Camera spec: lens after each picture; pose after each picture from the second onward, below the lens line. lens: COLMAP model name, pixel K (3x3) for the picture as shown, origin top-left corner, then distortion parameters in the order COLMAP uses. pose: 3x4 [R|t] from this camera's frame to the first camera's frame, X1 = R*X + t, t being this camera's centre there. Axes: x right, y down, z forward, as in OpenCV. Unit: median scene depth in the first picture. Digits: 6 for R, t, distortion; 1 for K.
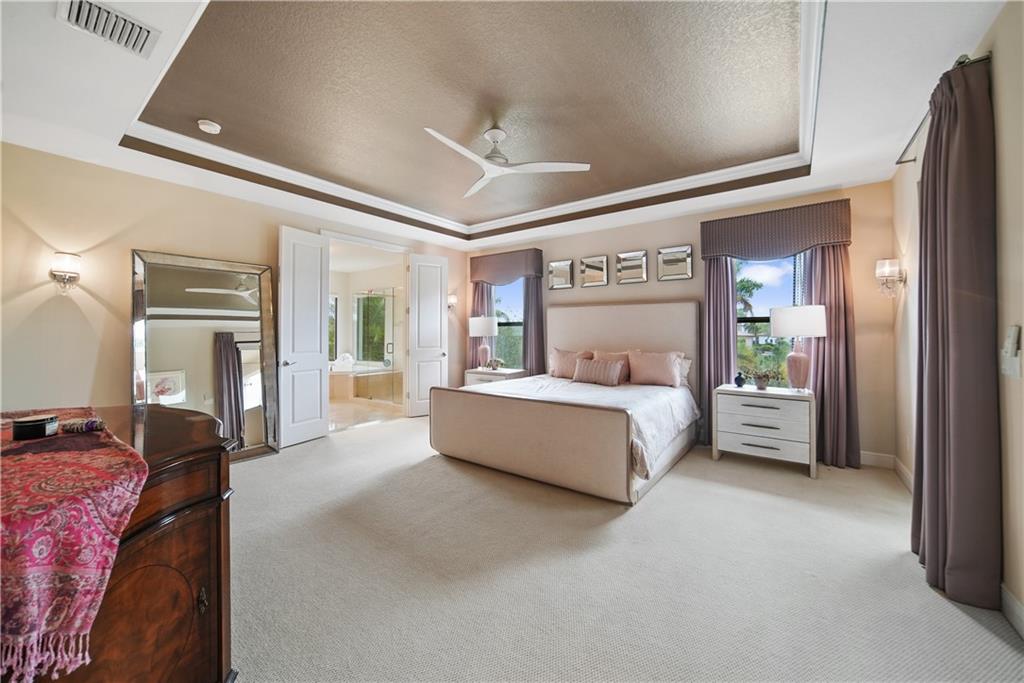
lens RADIAL K [[380.6, 0, 513.6], [0, 380.6, 332.2], [0, 0, 1]] dist [-0.012700, 0.001085]
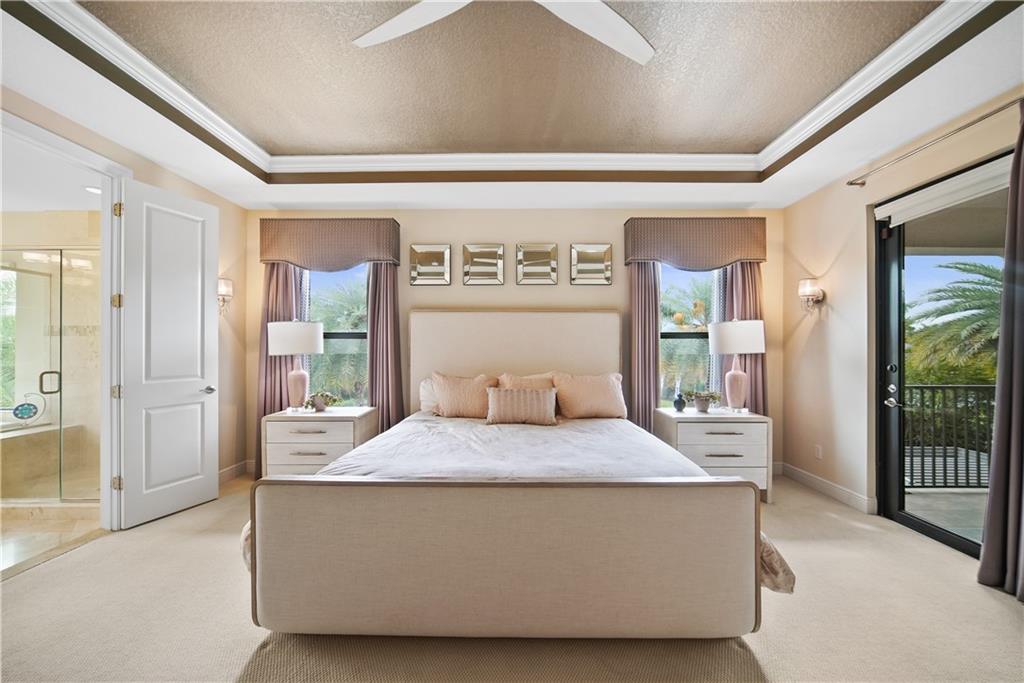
lens RADIAL K [[380.6, 0, 512.1], [0, 380.6, 348.9], [0, 0, 1]] dist [-0.012700, 0.001085]
pose [[0.808687, 0.001841, 0.588236, -0.157748], [-0.001825, 0.999998, -0.000621, 0.001437], [-0.588236, -0.000572, 0.808689, 0.347291]]
